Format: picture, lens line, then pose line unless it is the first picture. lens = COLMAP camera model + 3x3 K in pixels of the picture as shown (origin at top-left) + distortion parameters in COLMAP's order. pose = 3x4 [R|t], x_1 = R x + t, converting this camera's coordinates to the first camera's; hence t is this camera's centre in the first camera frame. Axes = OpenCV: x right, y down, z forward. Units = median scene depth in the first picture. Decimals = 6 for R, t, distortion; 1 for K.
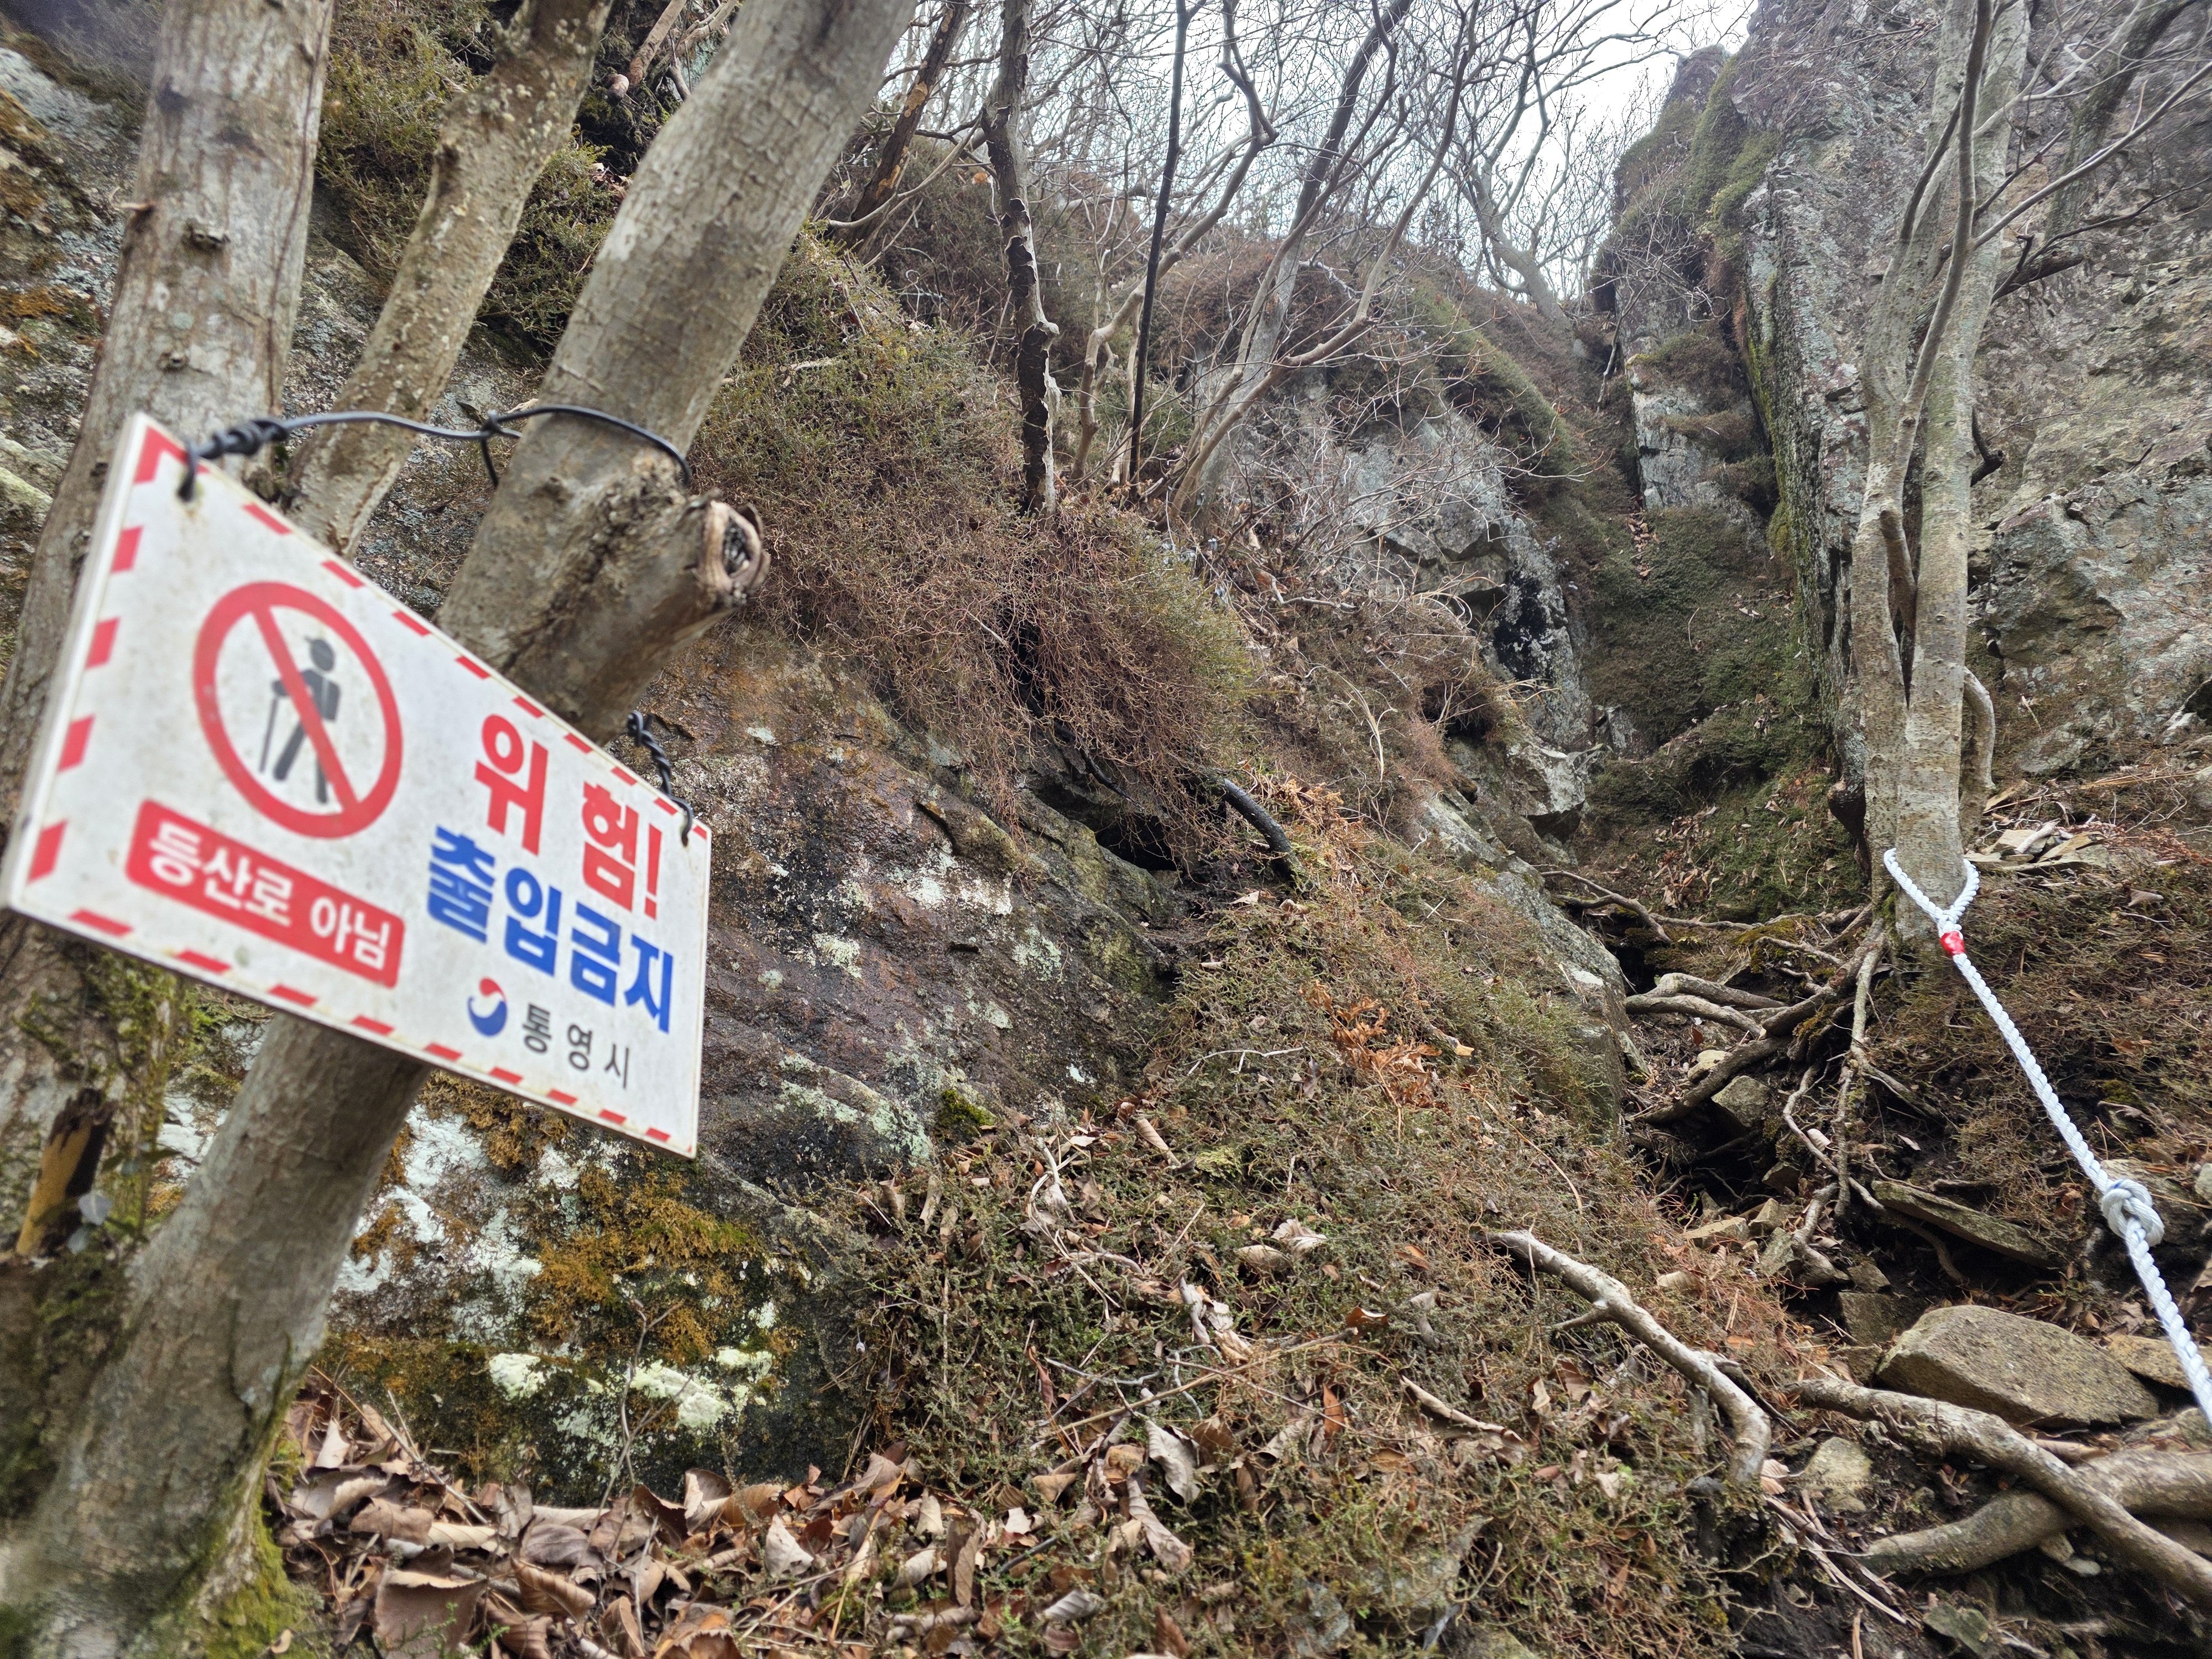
lens RADIAL K [[1479.1, 0, 1106.0], [0, 1479.1, 829.5], [0, 0, 1]] dist [0.000733, 0.000154]
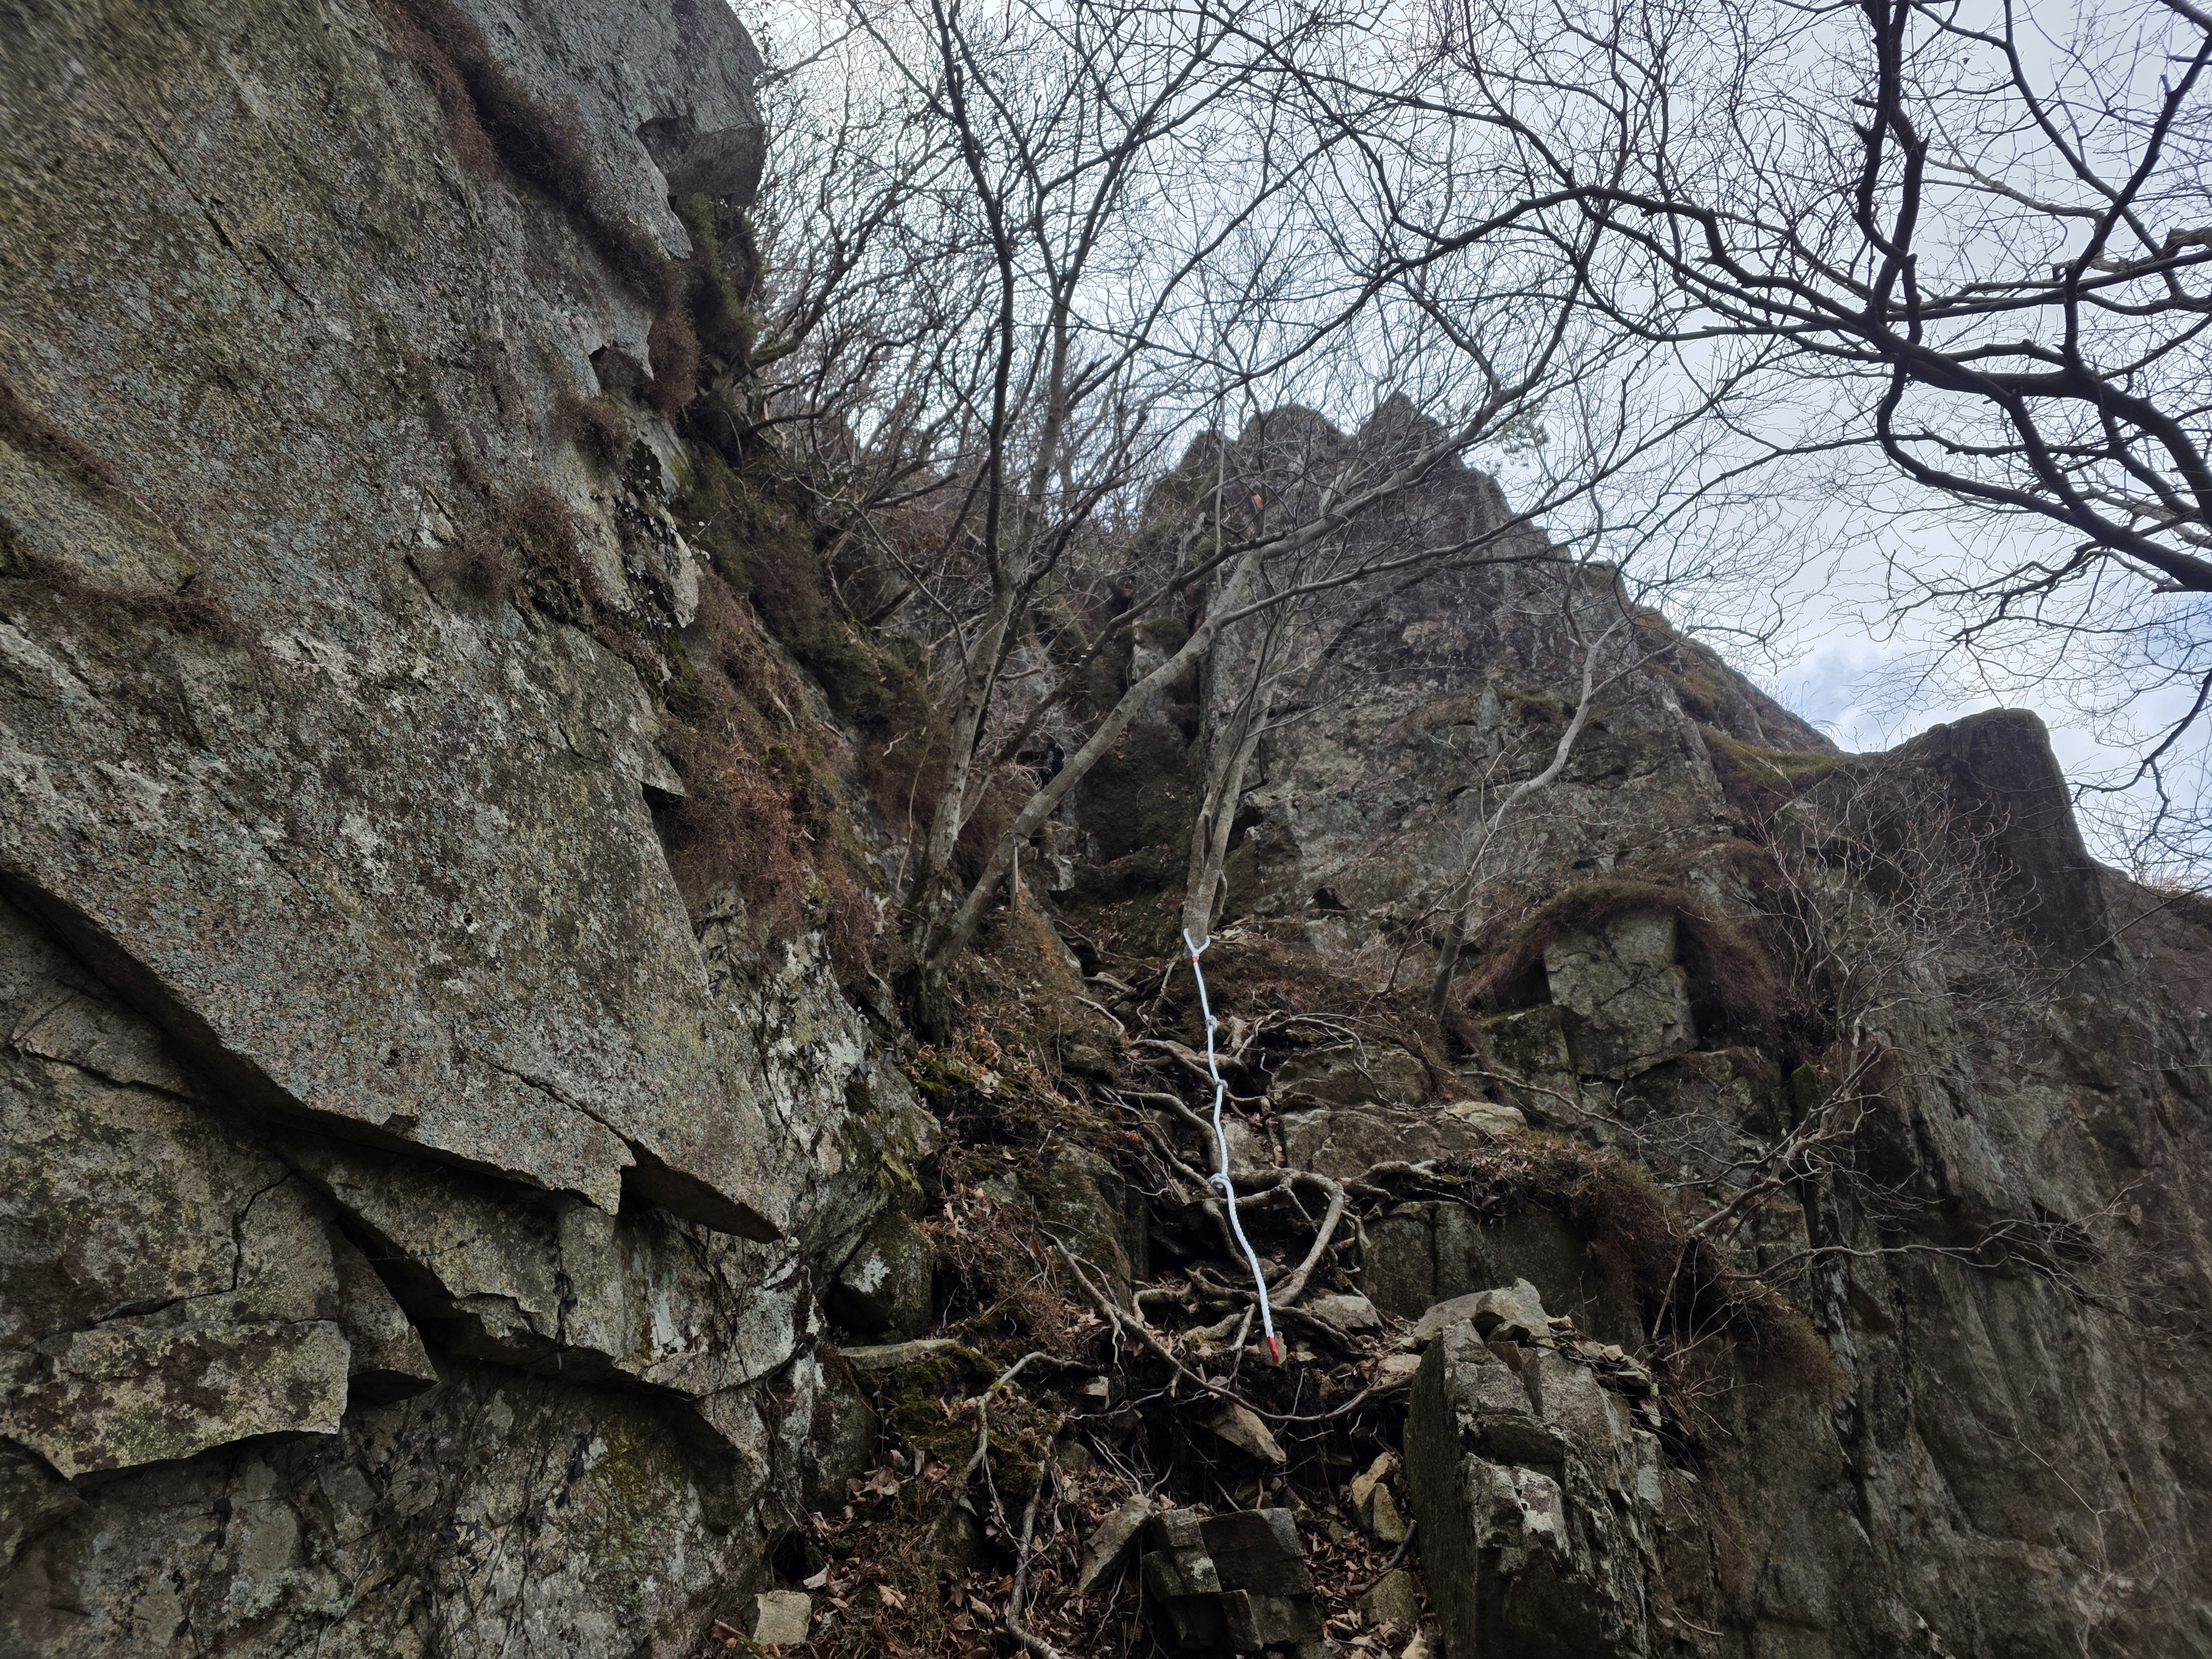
lens RADIAL K [[1479.1, 0, 1106.0], [0, 1479.1, 829.5], [0, 0, 1]] dist [0.000733, 0.000154]
pose [[0.915230, 0.189576, 0.355549, -0.455590], [-0.182599, 0.981735, -0.053422, 0.003693], [-0.359183, -0.016029, 0.933130, -1.099486]]
